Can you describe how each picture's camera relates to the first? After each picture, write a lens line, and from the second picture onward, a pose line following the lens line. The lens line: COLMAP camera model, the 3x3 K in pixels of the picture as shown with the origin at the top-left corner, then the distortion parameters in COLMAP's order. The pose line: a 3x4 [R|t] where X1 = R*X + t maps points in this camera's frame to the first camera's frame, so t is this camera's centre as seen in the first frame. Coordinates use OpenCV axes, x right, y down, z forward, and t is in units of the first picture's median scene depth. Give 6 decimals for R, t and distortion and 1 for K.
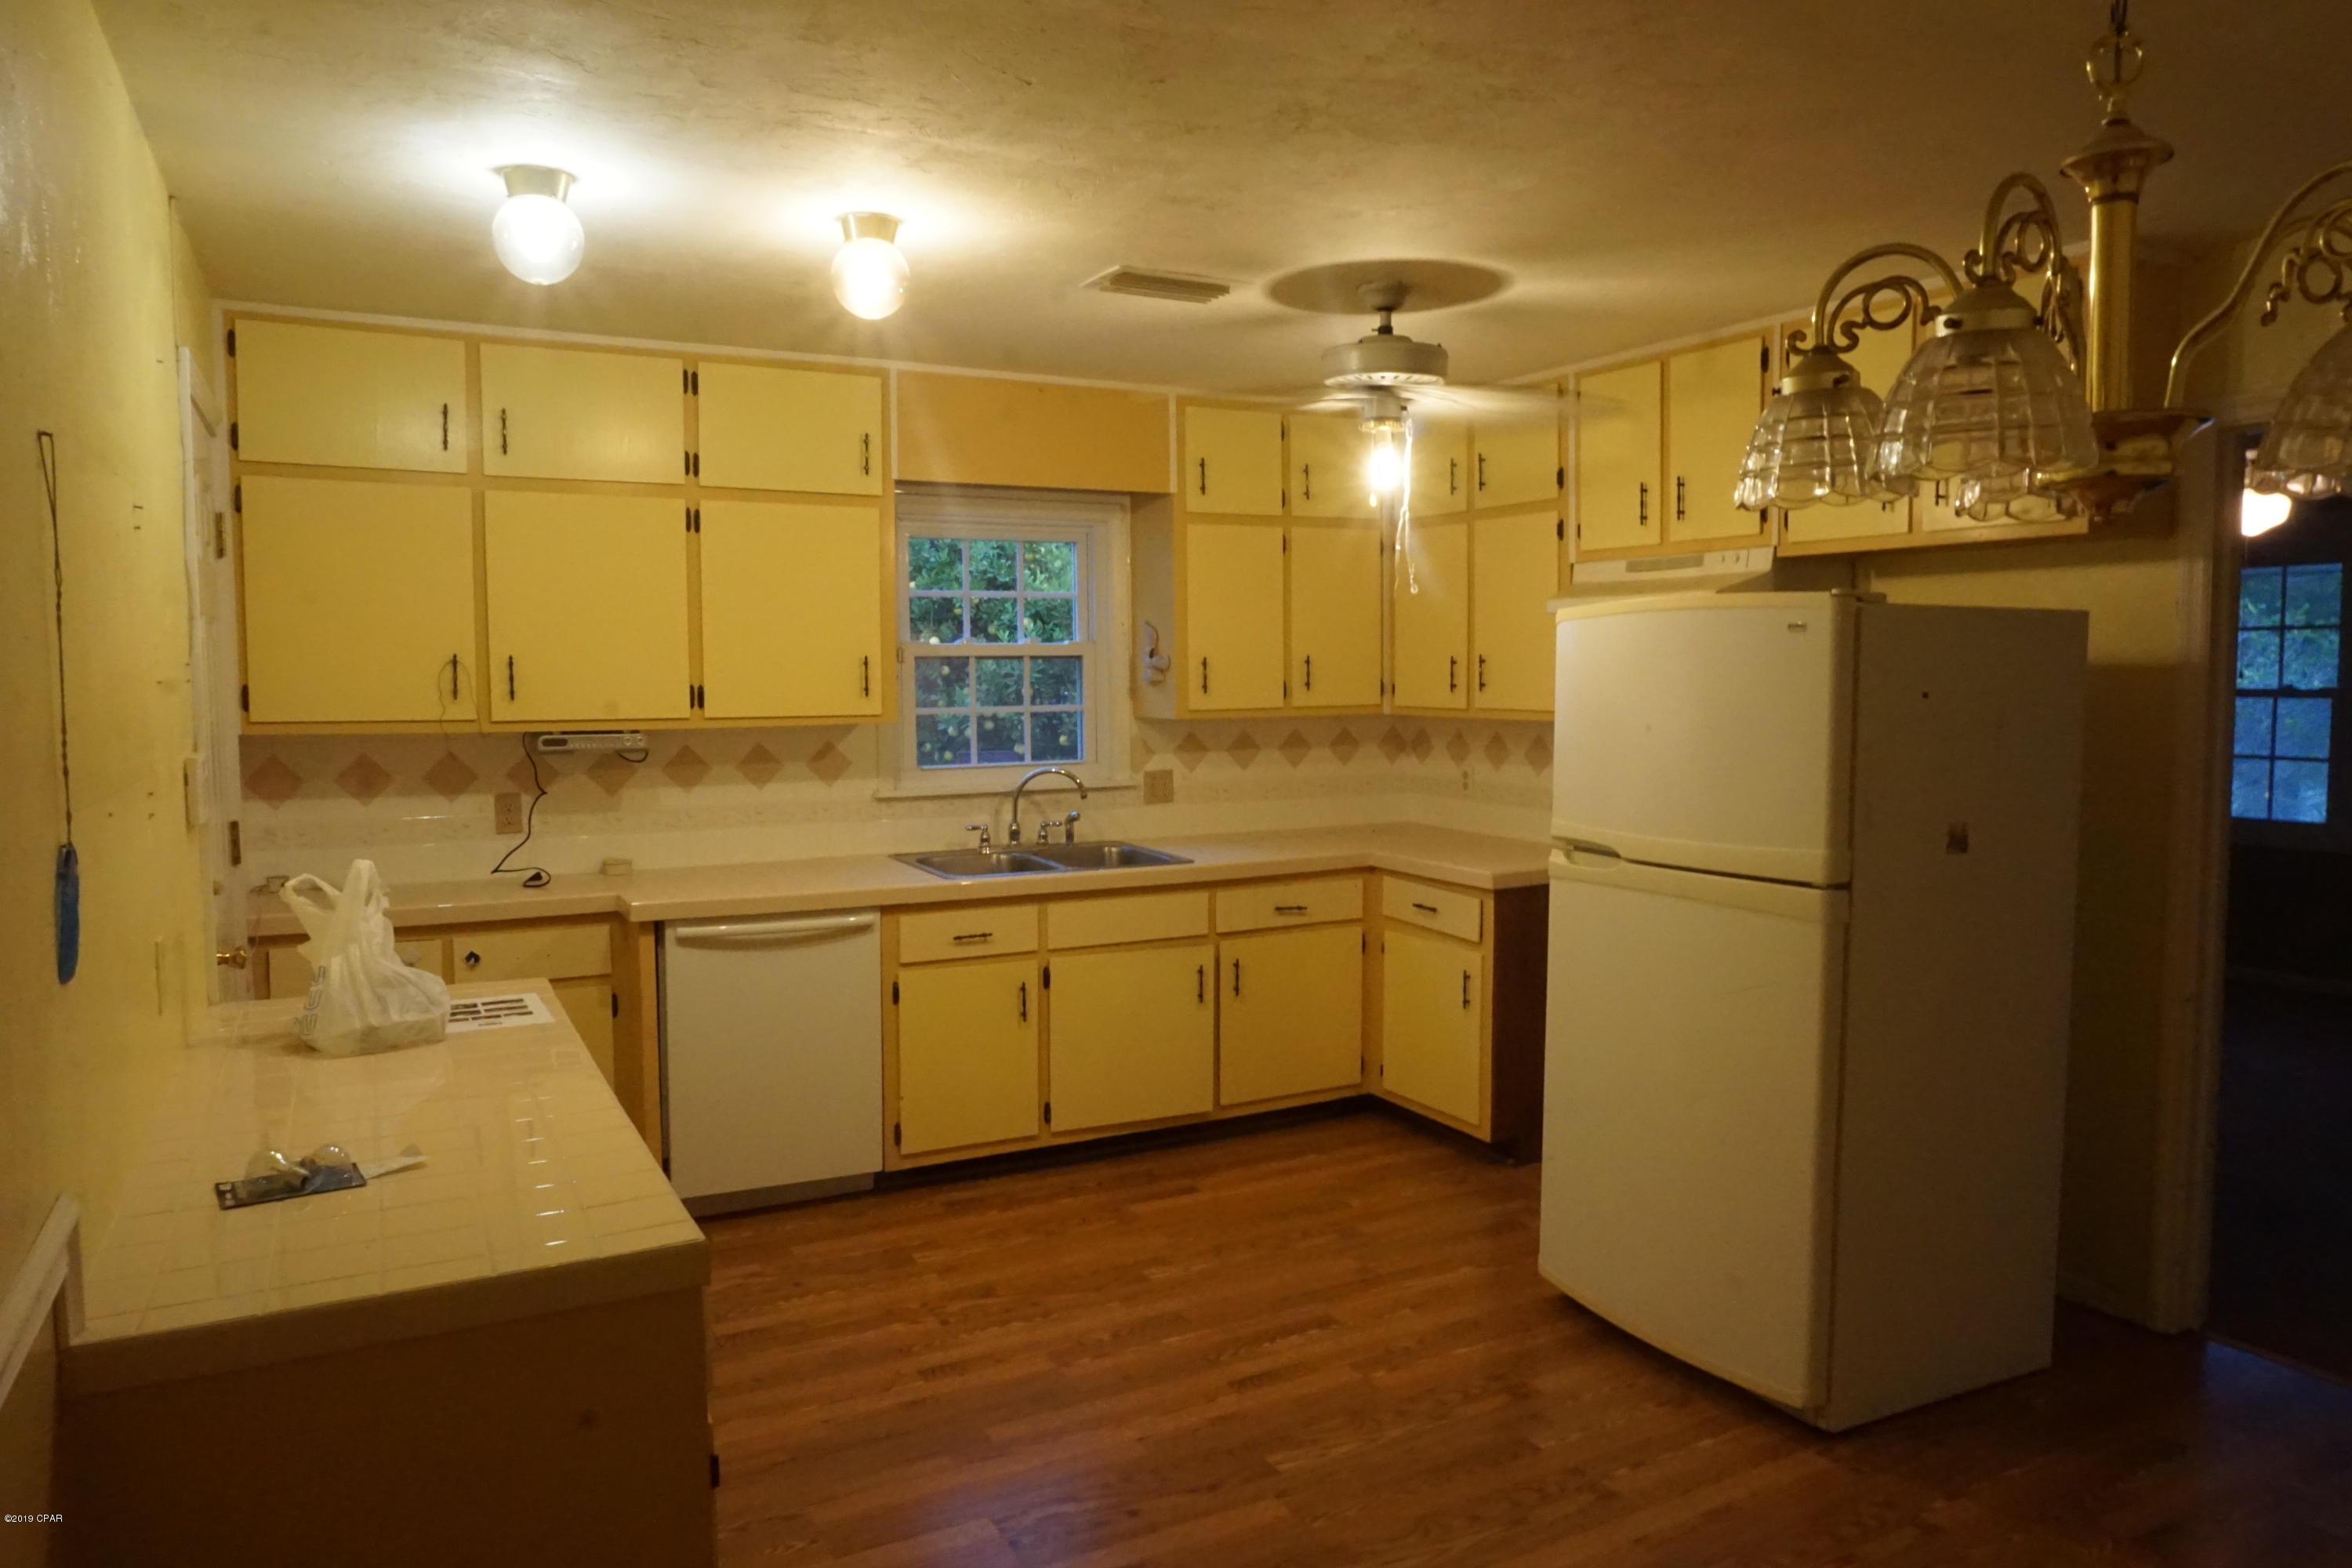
lens RADIAL K [[1580.4, 0, 1178.7], [0, 1580.4, 781.2], [0, 0, 1]] dist [-0.037617, 0.003357]
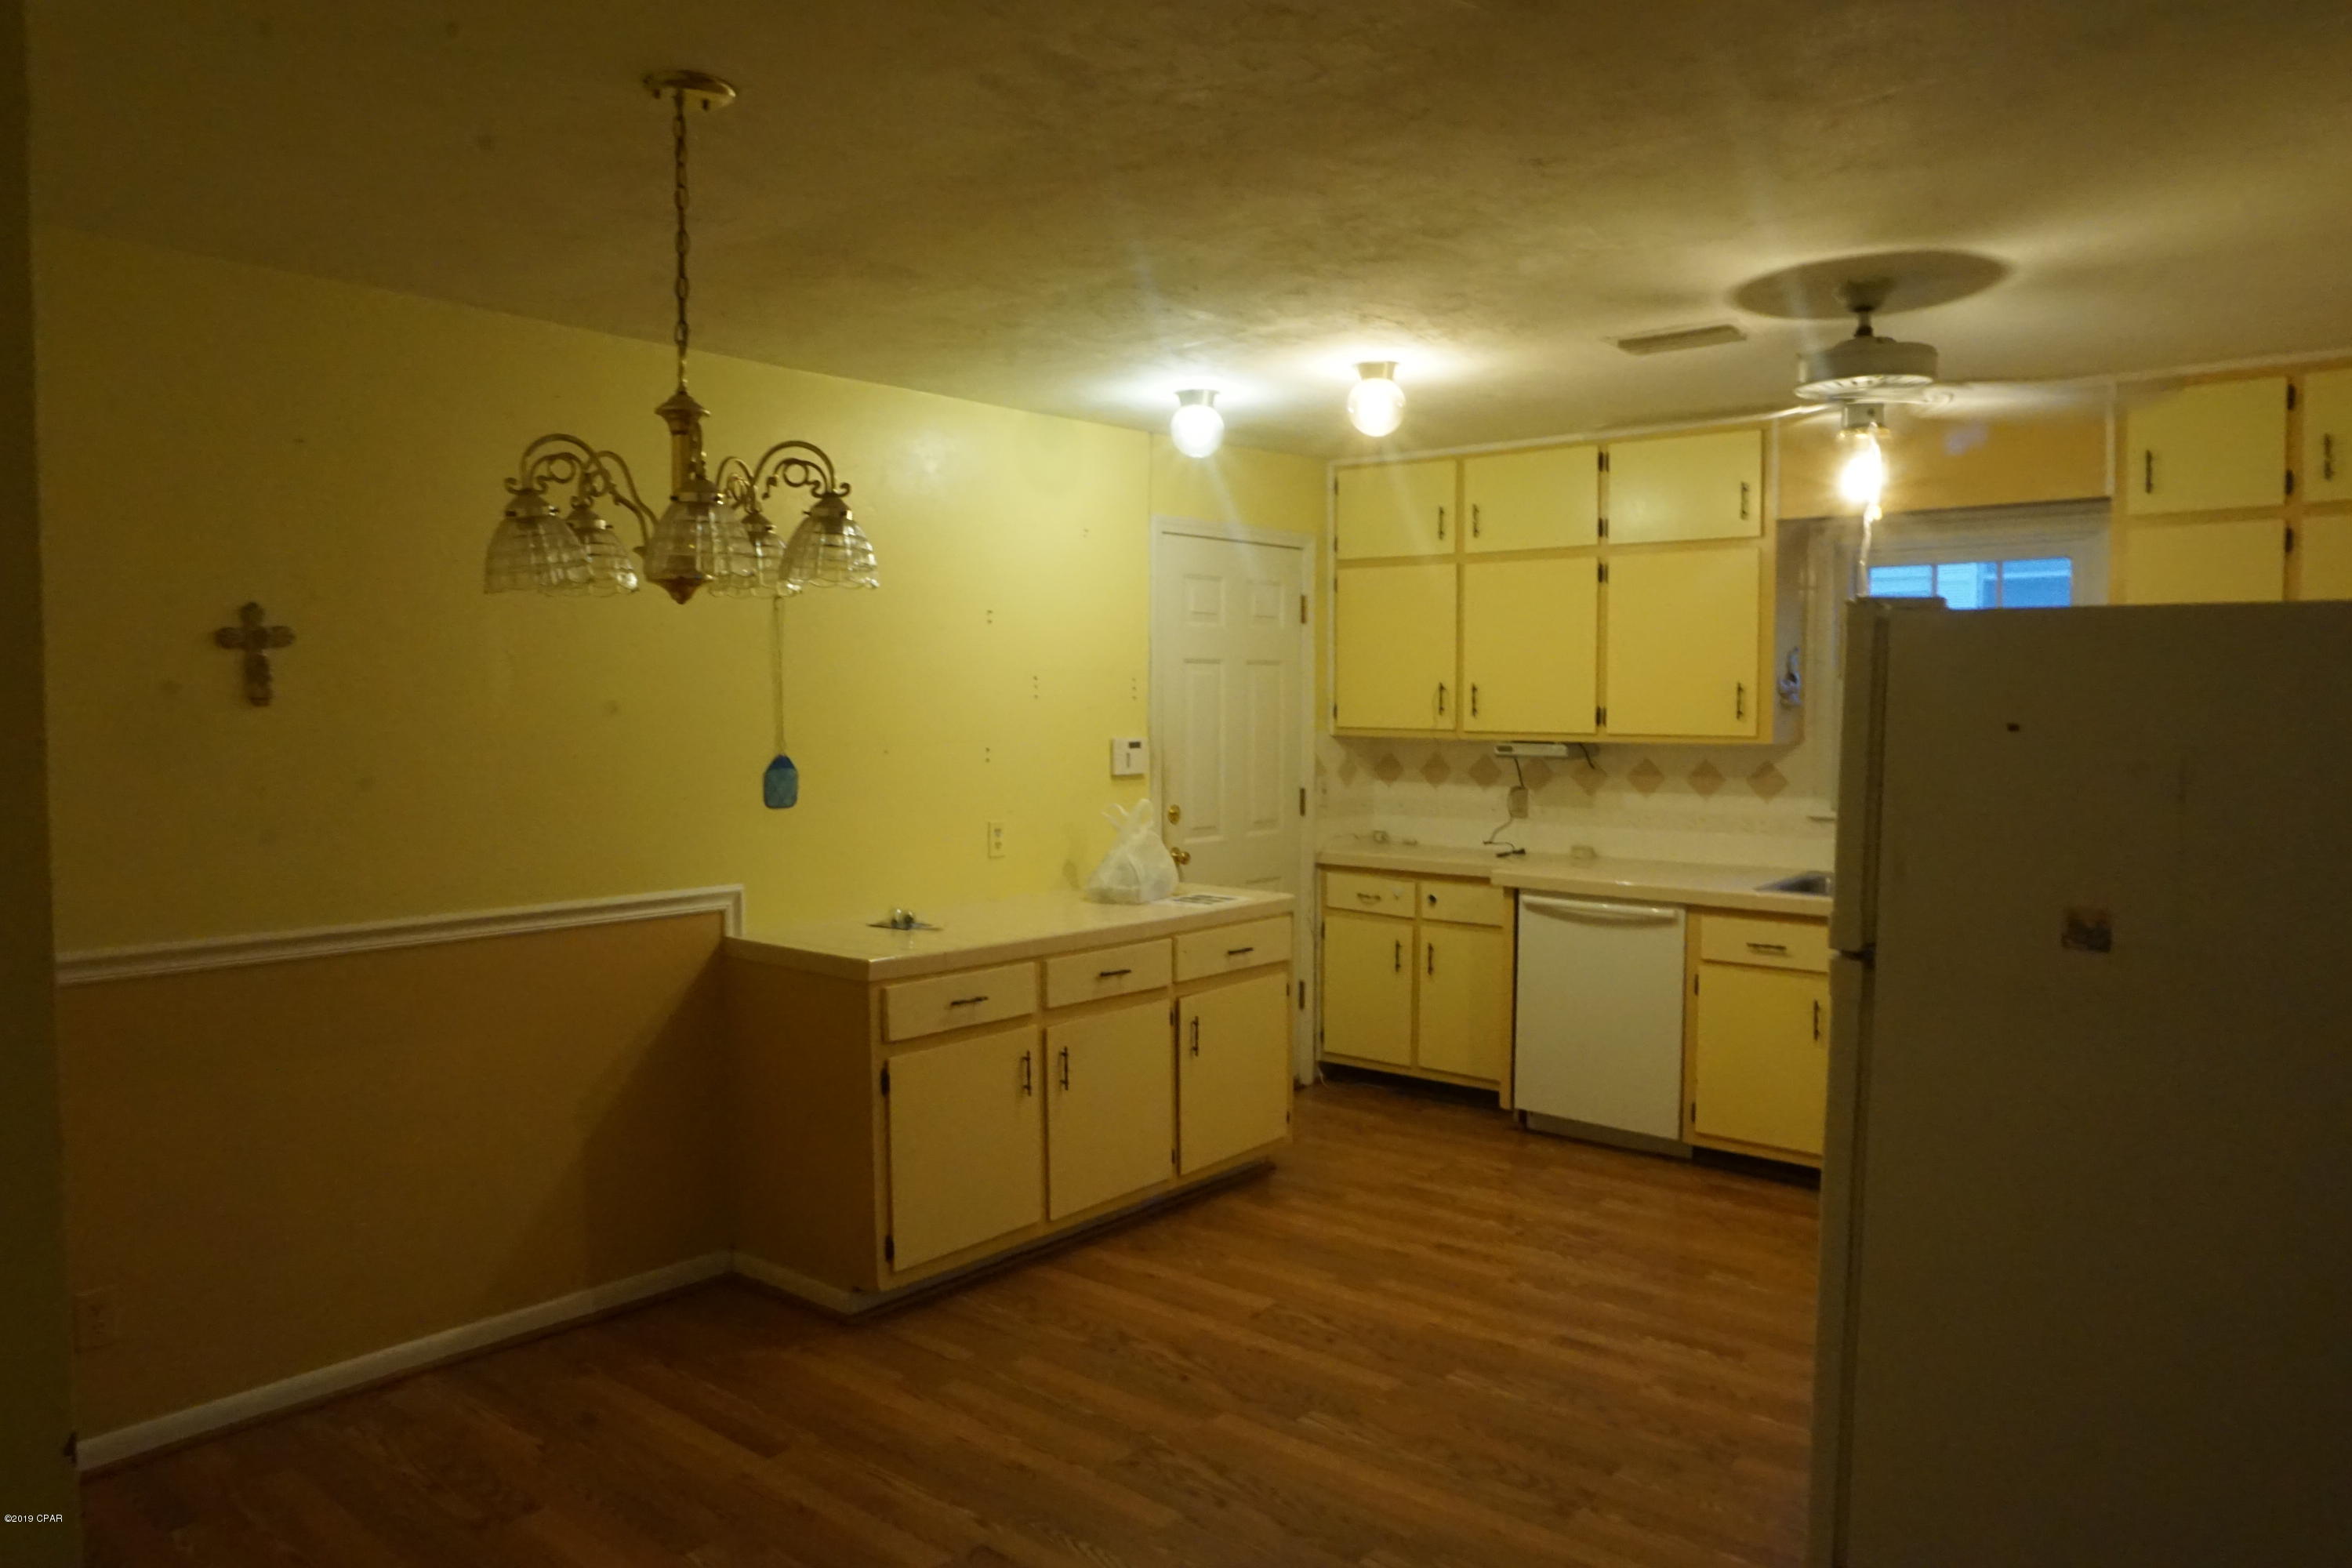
lens RADIAL K [[1580.4, 0, 1176.6], [0, 1580.4, 787.6], [0, 0, 1]] dist [-0.037617, 0.003357]
pose [[0.359534, 0.056895, -0.931396, 0.775453], [-0.069494, 0.997000, 0.034077, -0.018583], [0.930541, 0.052474, 0.362409, 0.267510]]
